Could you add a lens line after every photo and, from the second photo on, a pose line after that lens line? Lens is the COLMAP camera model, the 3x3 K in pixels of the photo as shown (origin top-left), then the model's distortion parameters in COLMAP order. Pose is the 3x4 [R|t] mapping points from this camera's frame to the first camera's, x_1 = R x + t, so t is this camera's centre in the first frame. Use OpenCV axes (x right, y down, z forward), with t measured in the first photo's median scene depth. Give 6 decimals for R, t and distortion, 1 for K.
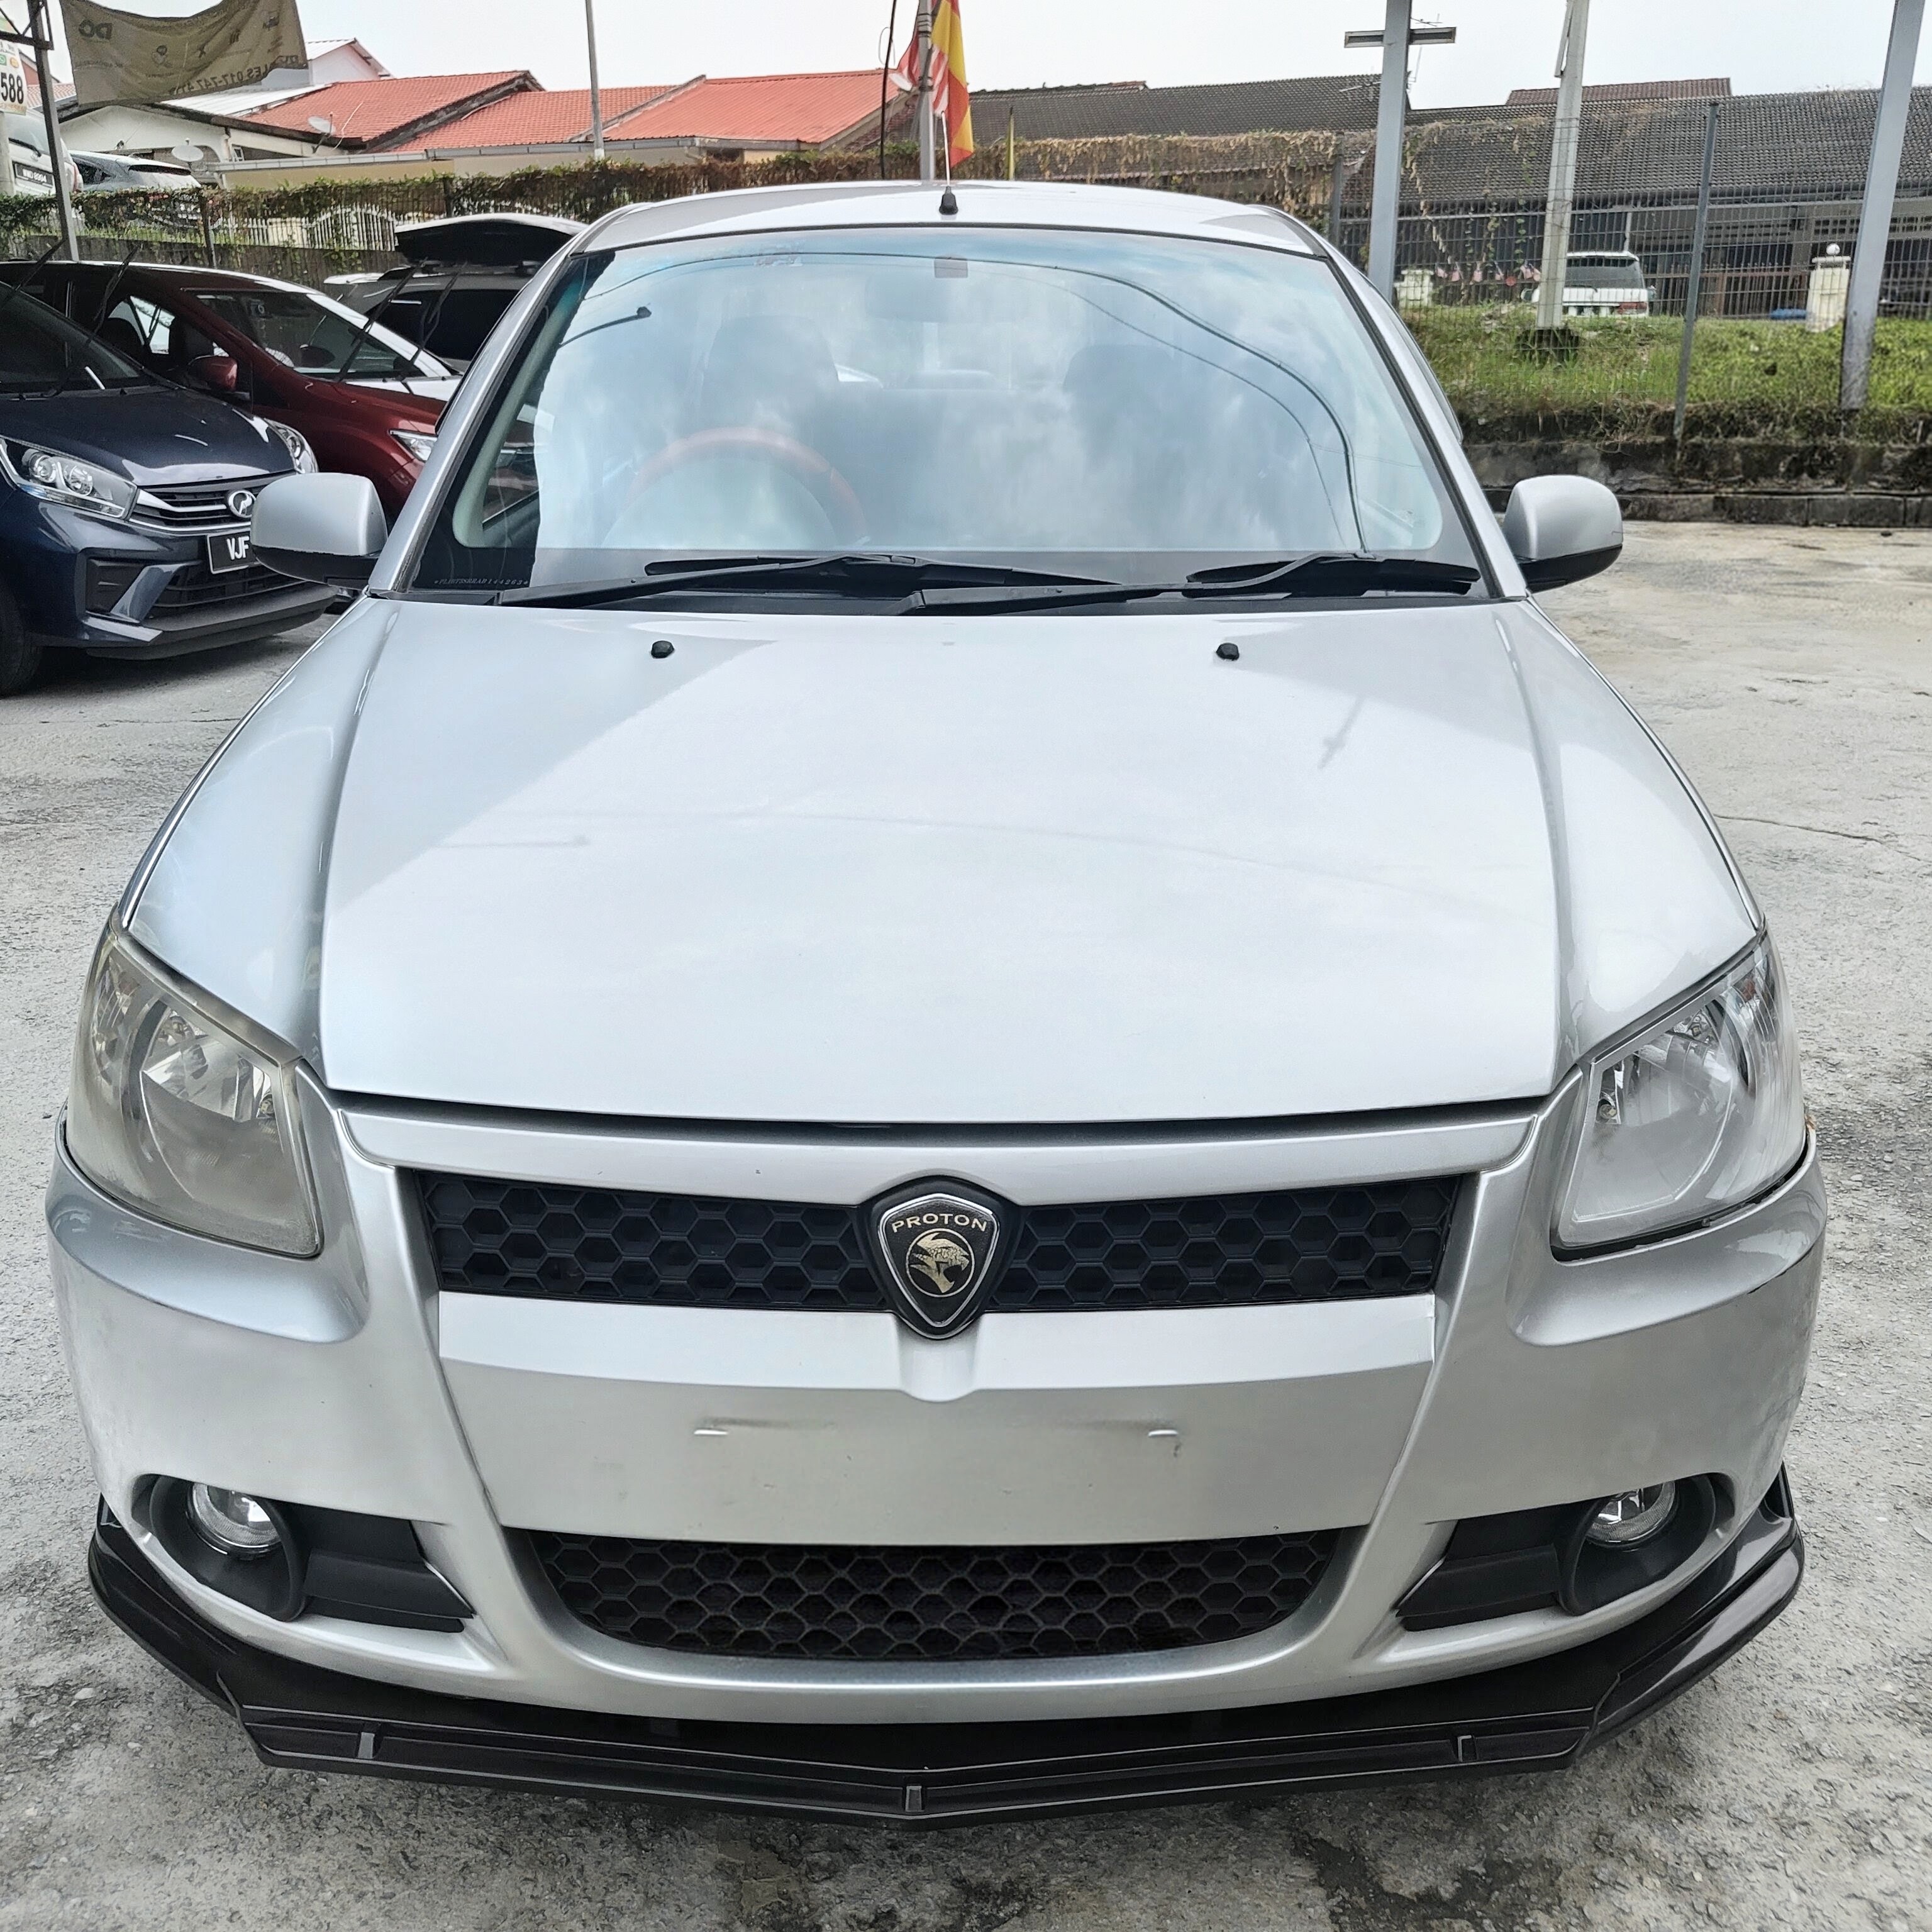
lens RADIAL K [[1767.1, 0, 975.6], [0, 1767.1, 974.4], [0, 0, 1]] dist [-0.004852, -0.001218]
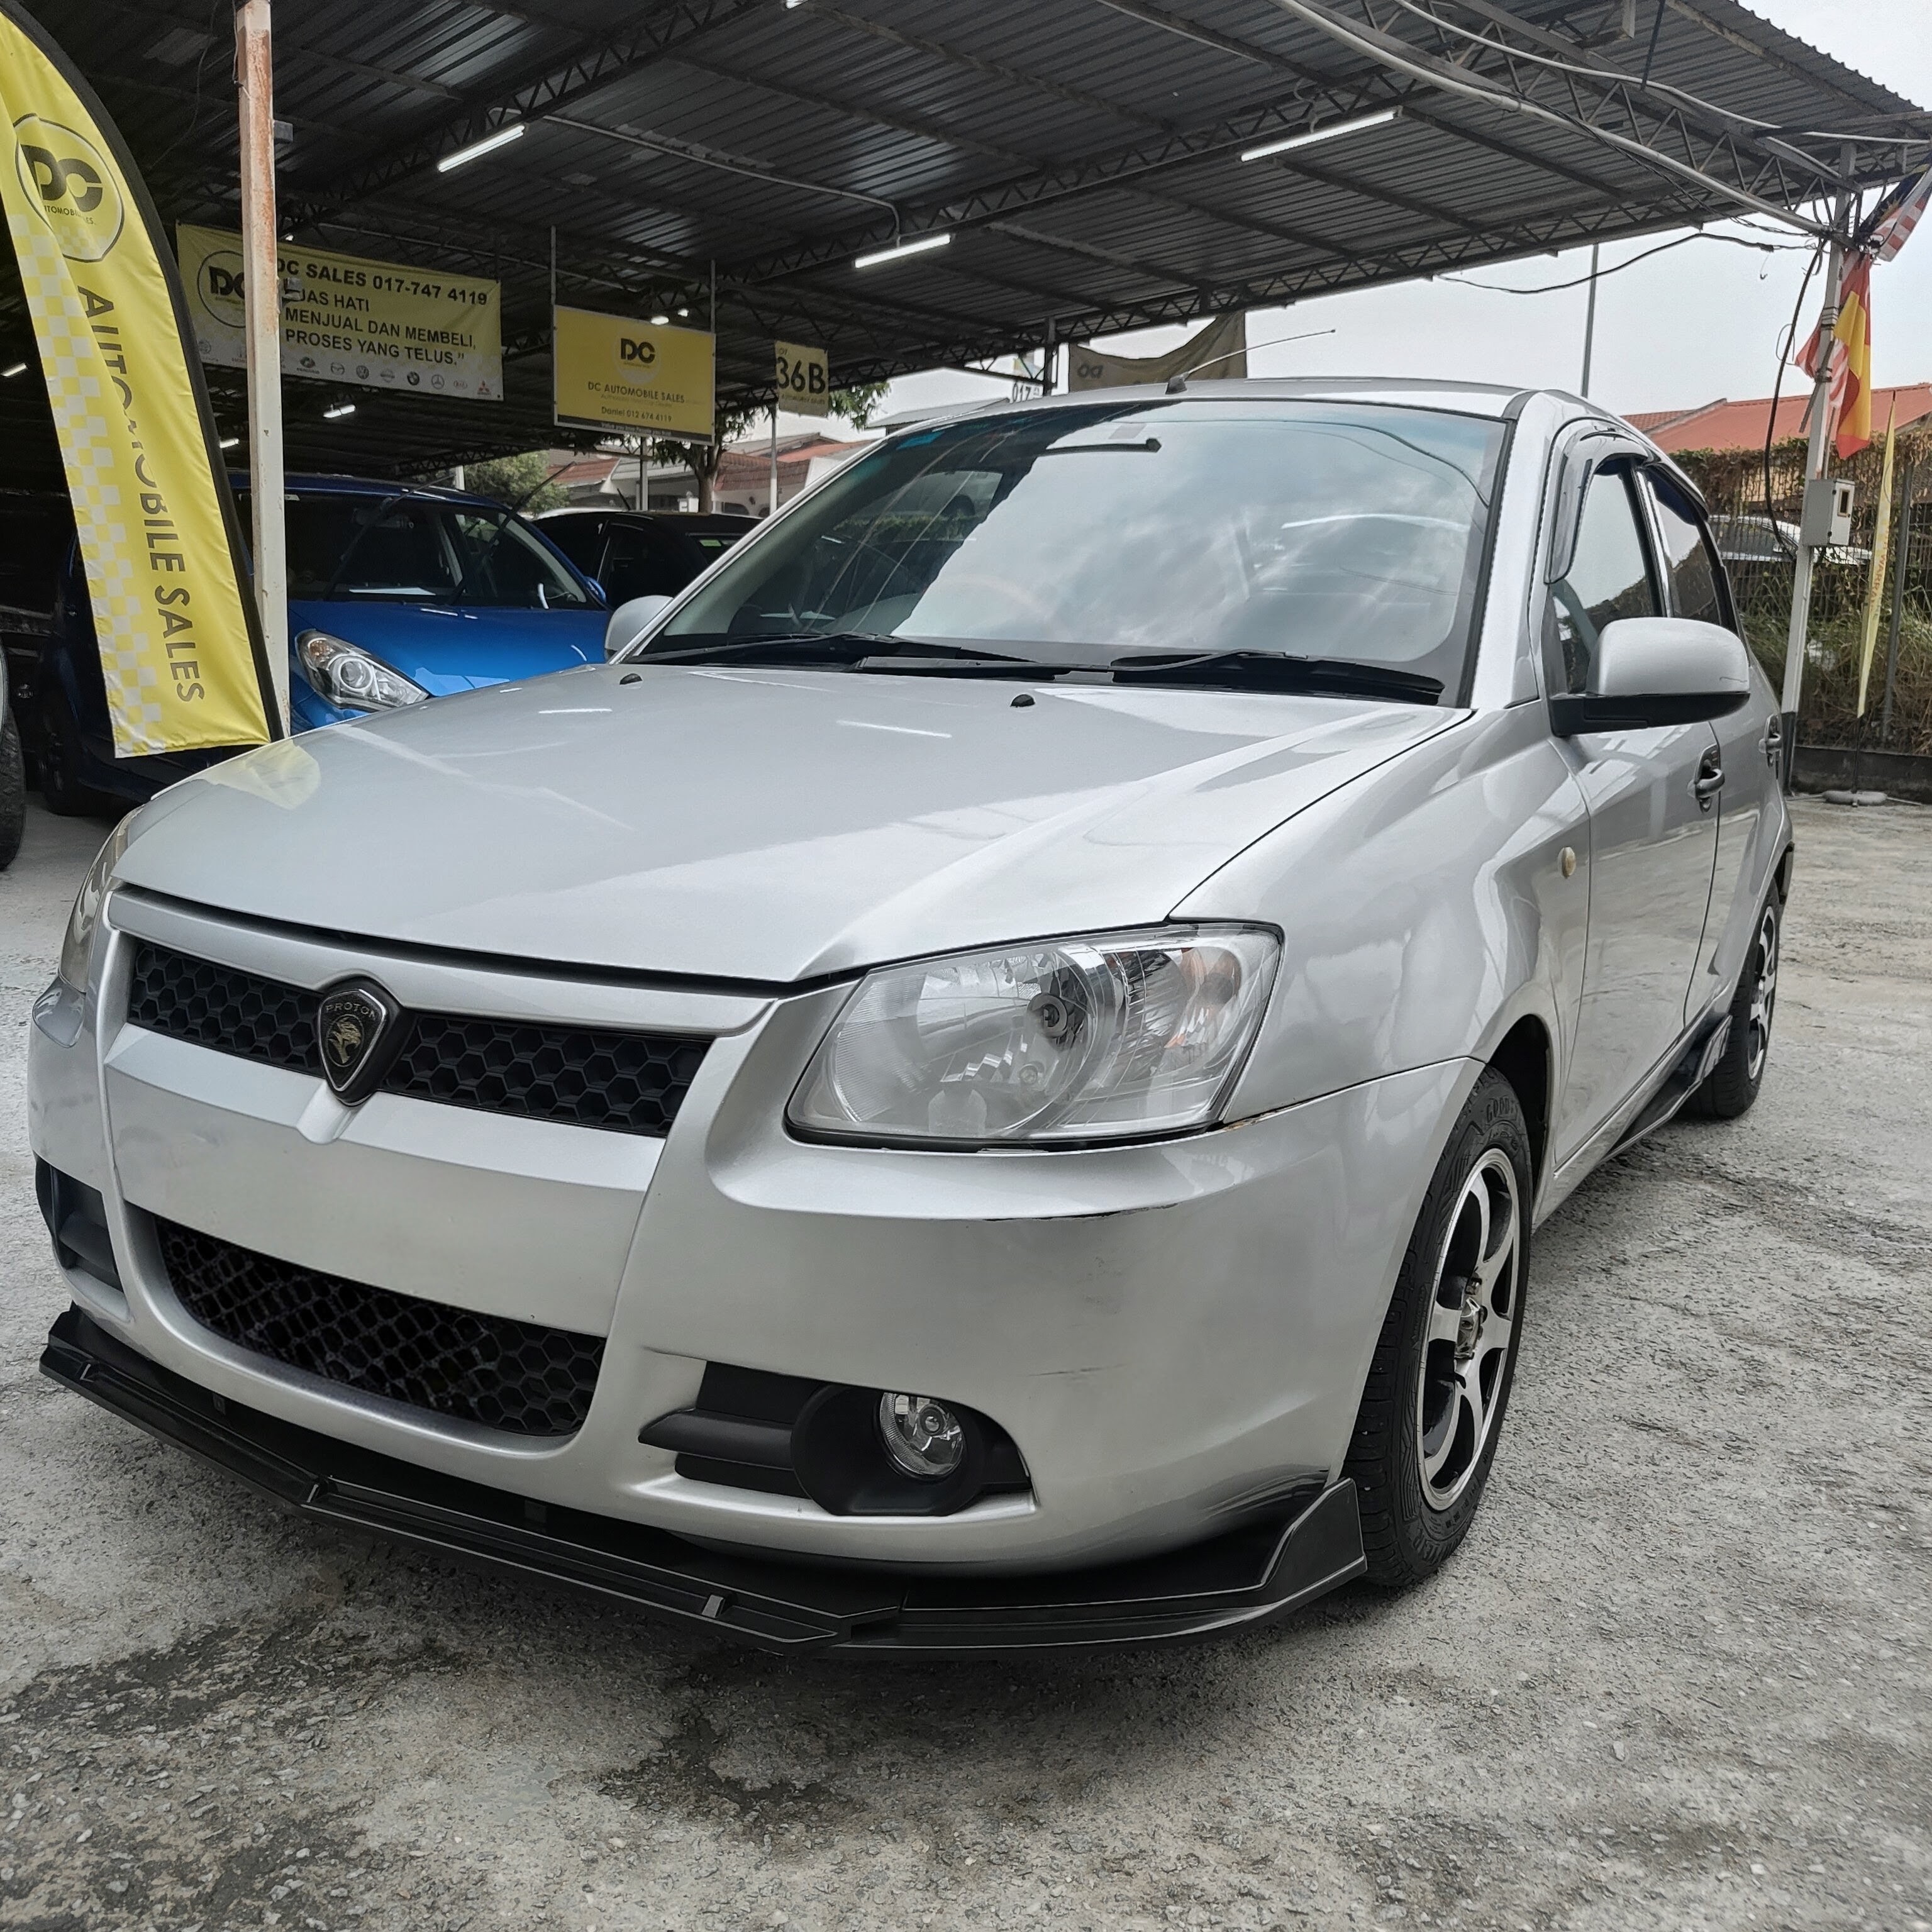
lens RADIAL K [[1767.1, 0, 975.6], [0, 1767.1, 974.4], [0, 0, 1]] dist [-0.004852, -0.001218]
pose [[0.864400, 0.113352, -0.489861, 0.838530], [-0.190913, 0.975287, -0.111204, 0.141996], [0.465150, 0.189646, 0.864679, 0.065560]]
